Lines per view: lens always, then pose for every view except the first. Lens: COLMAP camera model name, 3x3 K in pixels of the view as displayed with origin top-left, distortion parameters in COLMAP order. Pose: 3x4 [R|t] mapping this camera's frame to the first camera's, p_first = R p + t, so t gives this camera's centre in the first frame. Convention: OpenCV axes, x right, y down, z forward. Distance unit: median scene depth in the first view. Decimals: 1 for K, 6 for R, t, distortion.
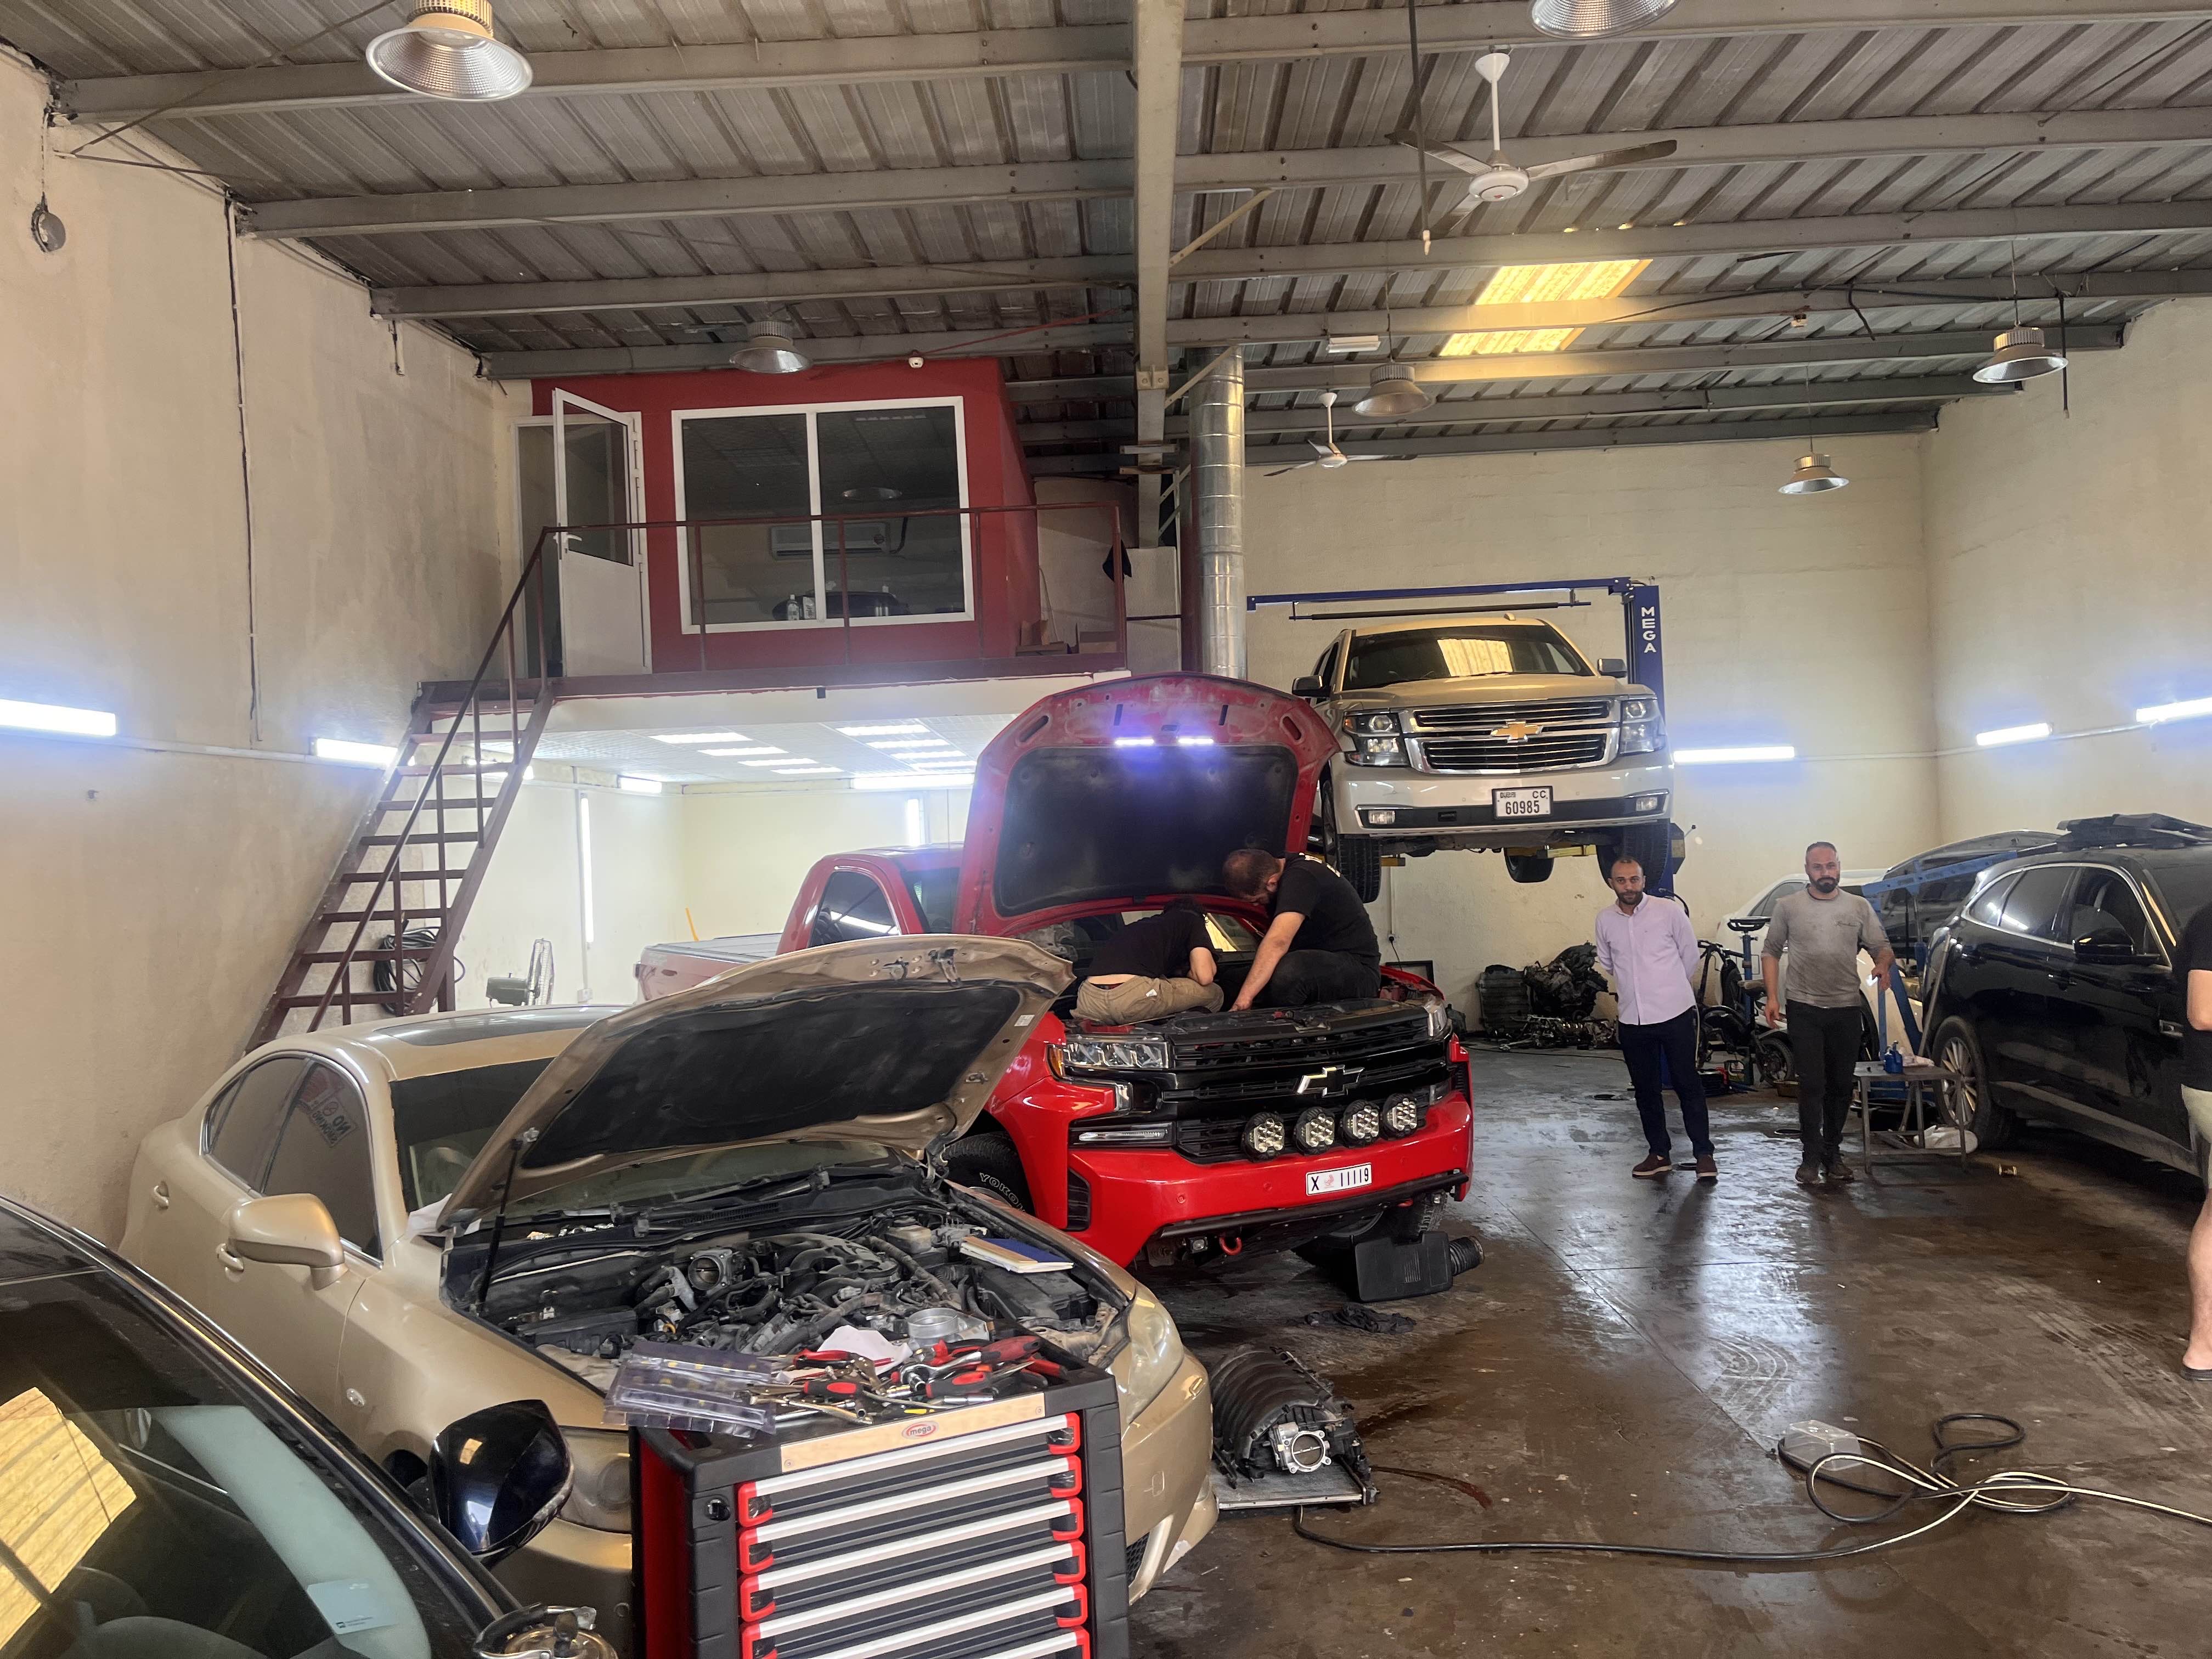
lens RADIAL K [[1670.5, 0, 1134.3], [0, 1670.5, 831.5], [0, 0, 1]] dist [0.072003, -0.098739]
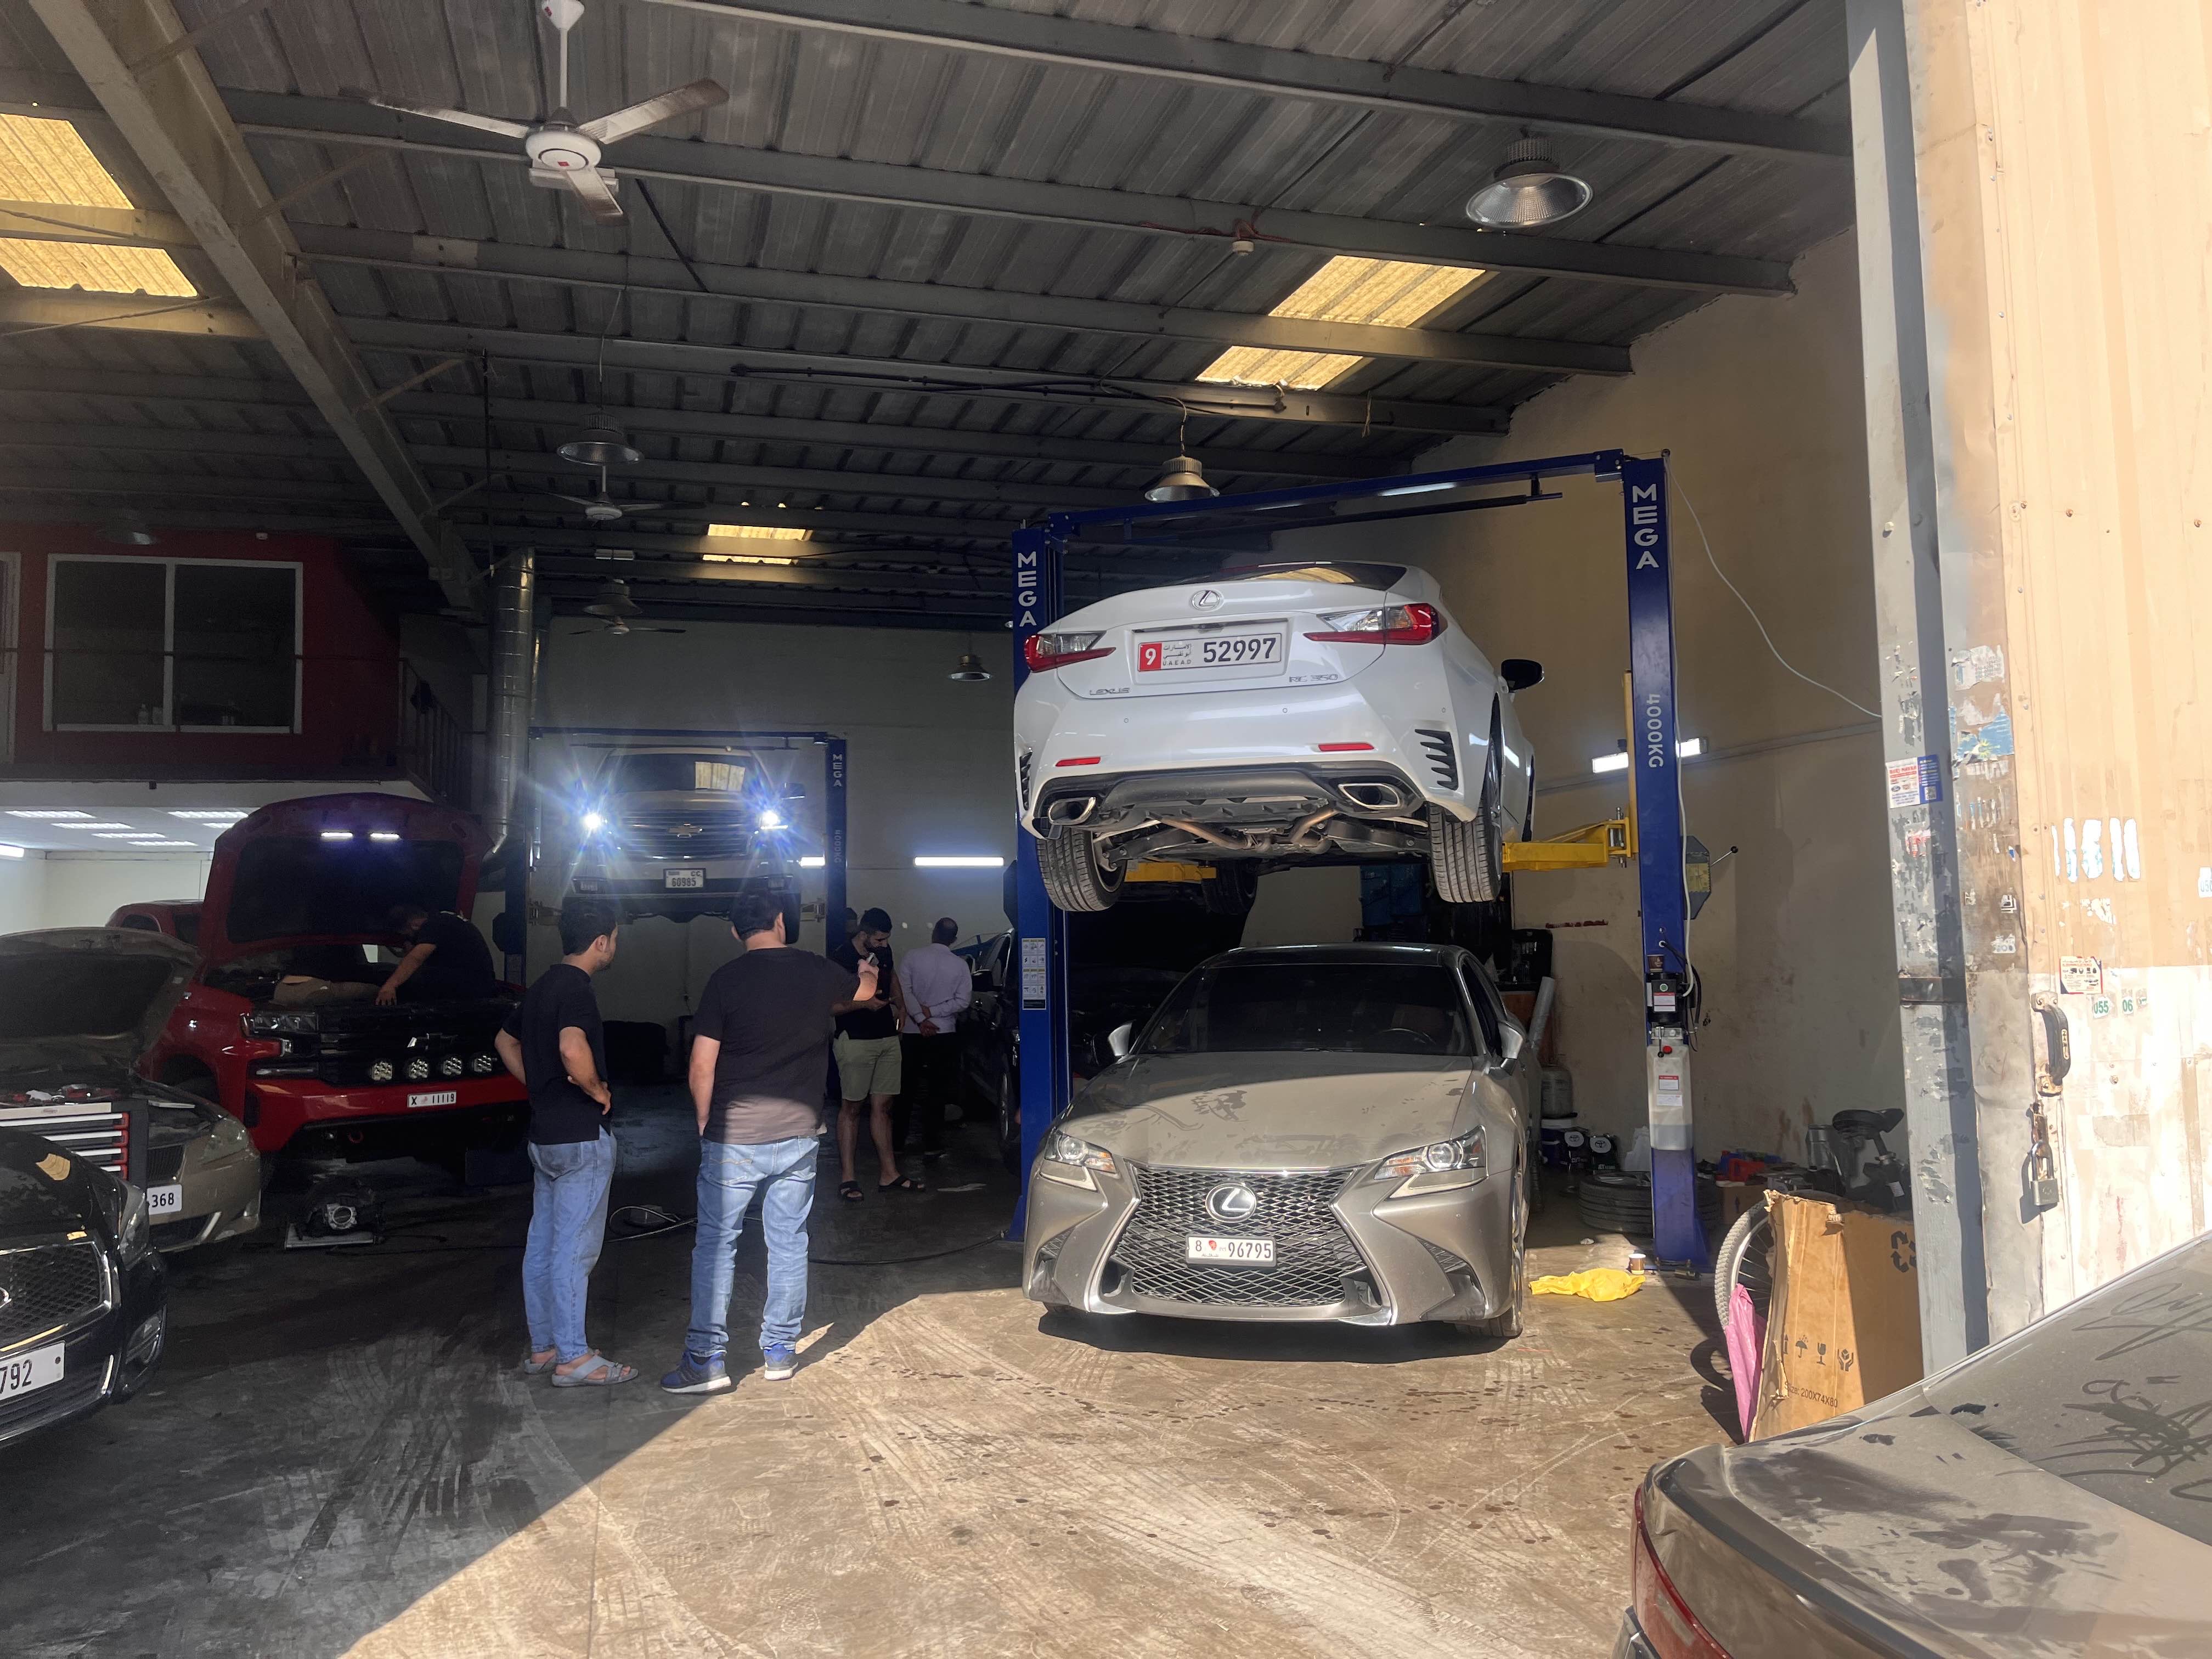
lens RADIAL K [[1642.7, 0, 1131.4], [0, 1642.7, 818.7], [0, 0, 1]] dist [0.088494, -0.135049]
pose [[0.956532, 0.047243, 0.287774, 0.174371], [-0.027941, 0.997098, -0.070815, 0.014345], [-0.290284, 0.059696, 0.955077, -0.474221]]
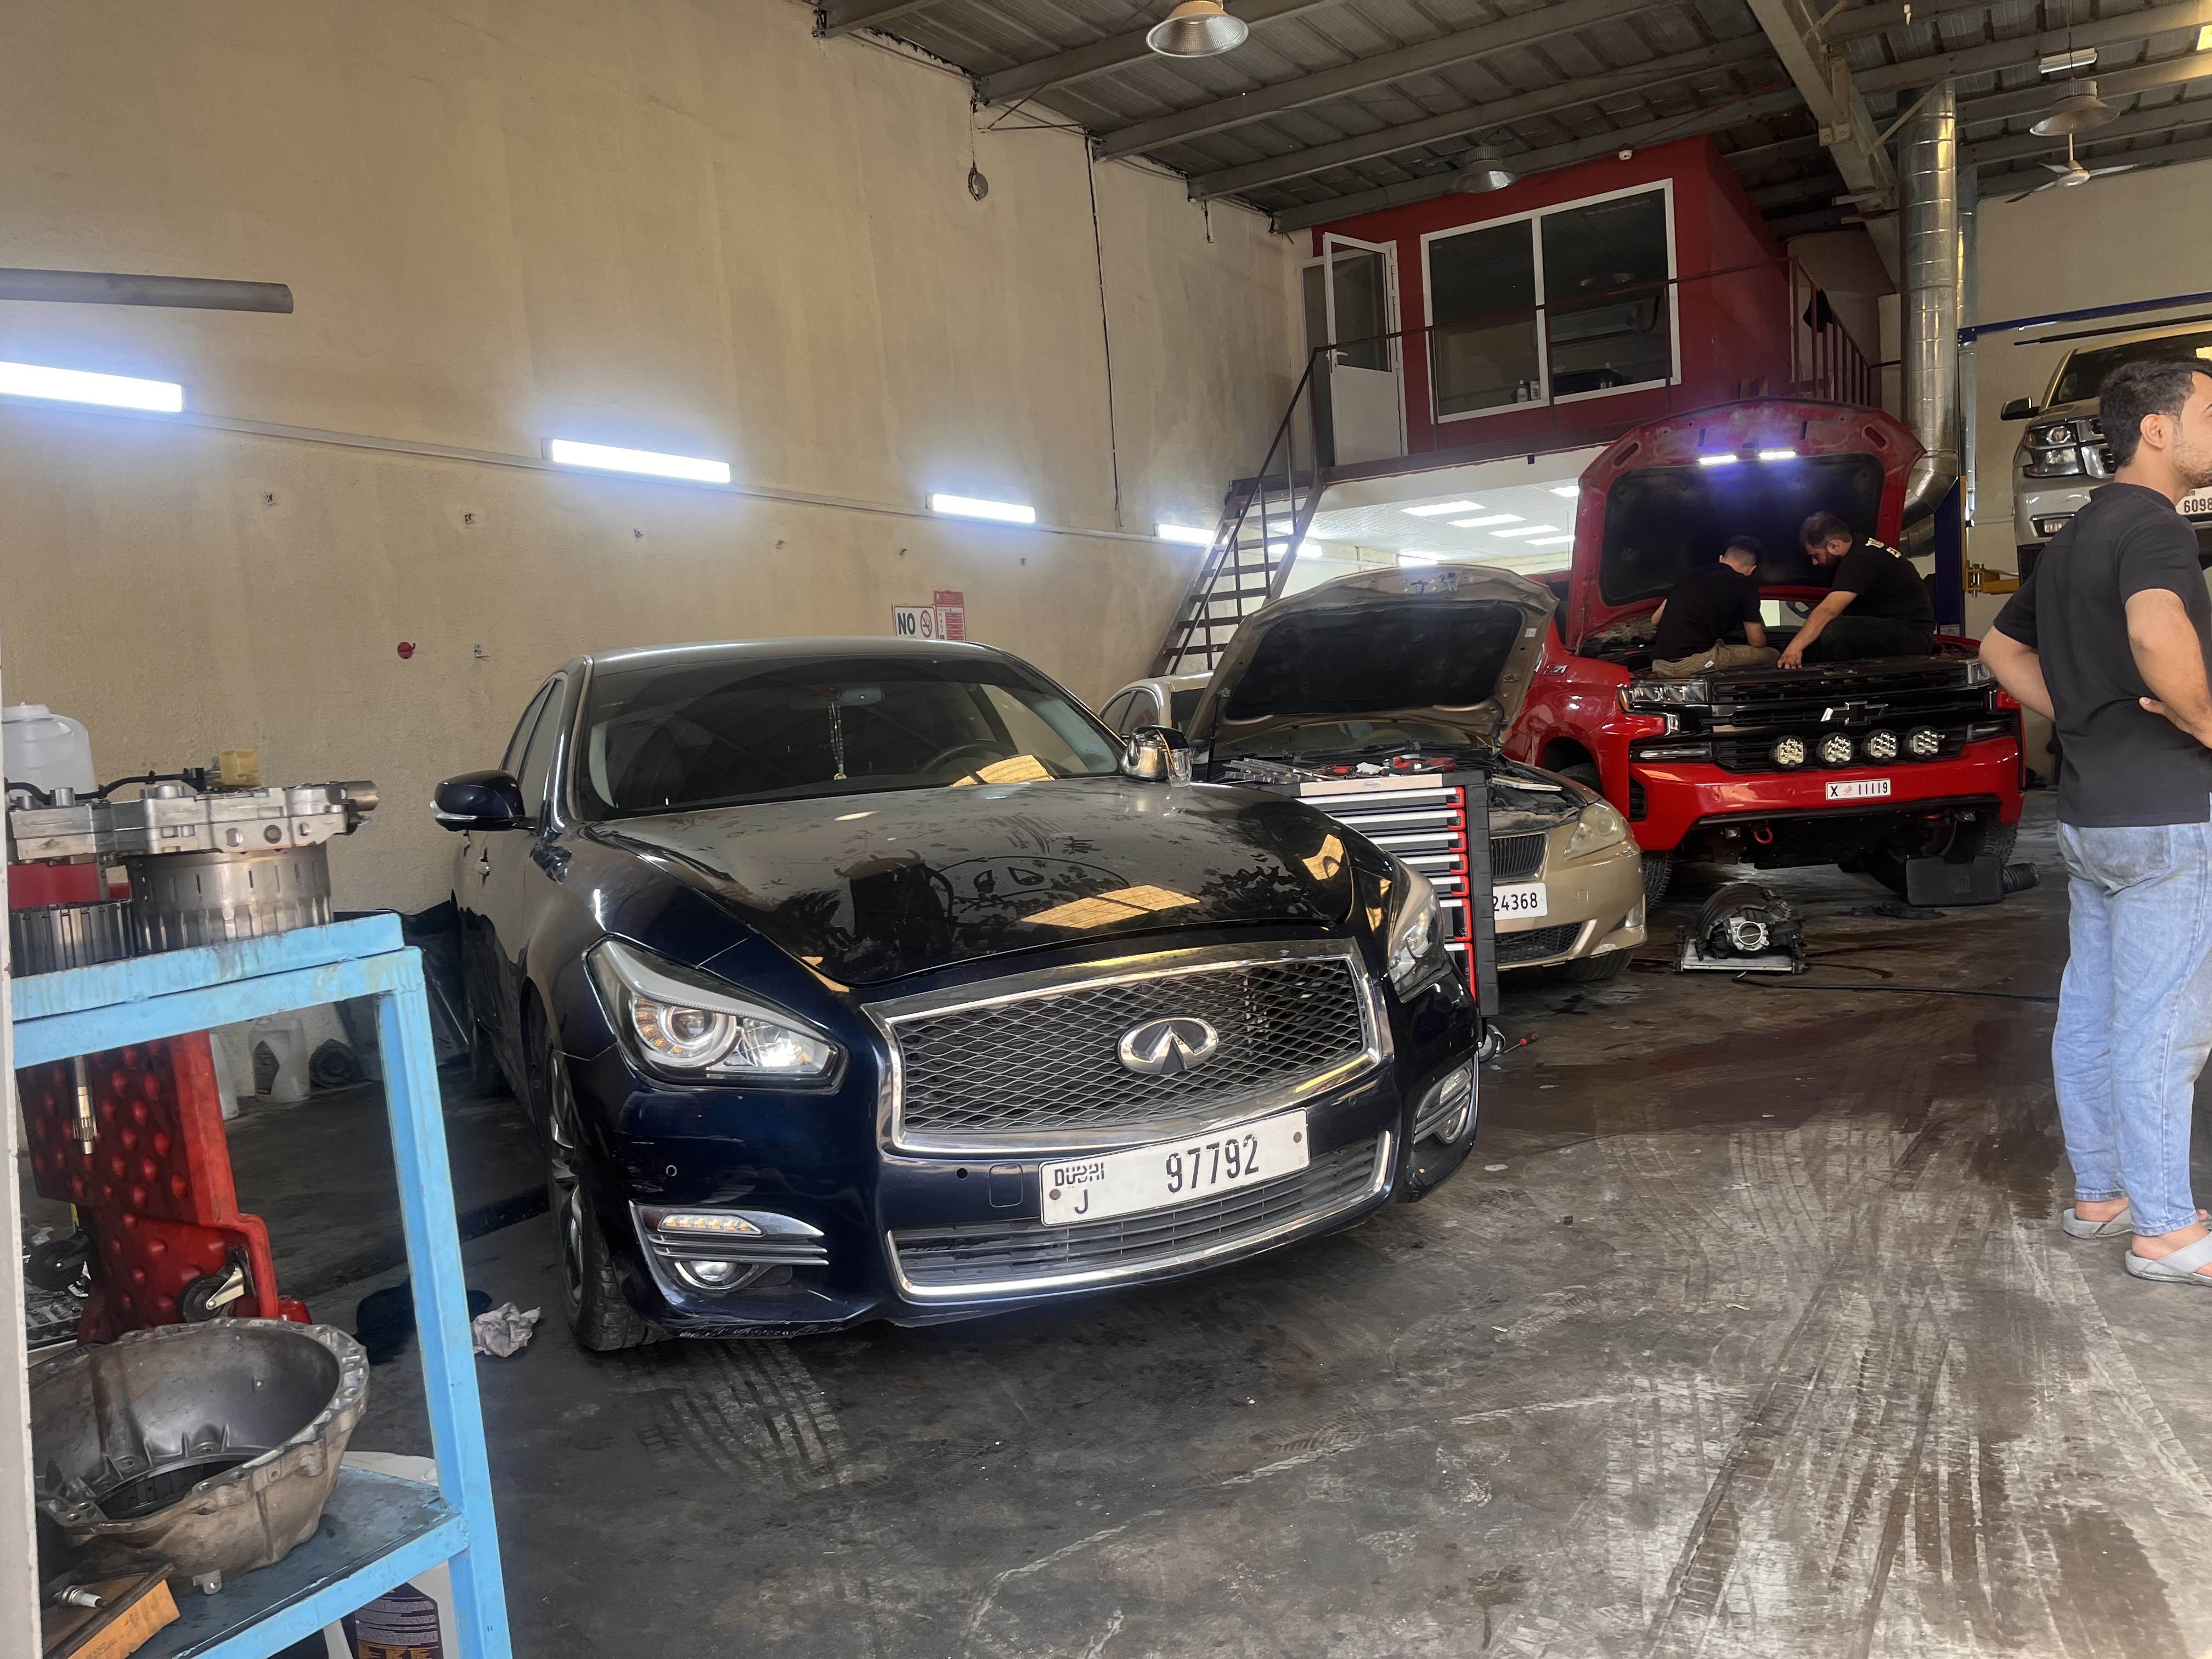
lens RADIAL K [[1670.5, 0, 1134.3], [0, 1670.5, 831.5], [0, 0, 1]] dist [0.072003, -0.098739]
pose [[0.878420, 0.014040, -0.477682, 0.145956], [0.037749, 0.994406, 0.098645, 0.053860], [0.476395, -0.104684, 0.872977, -0.218584]]
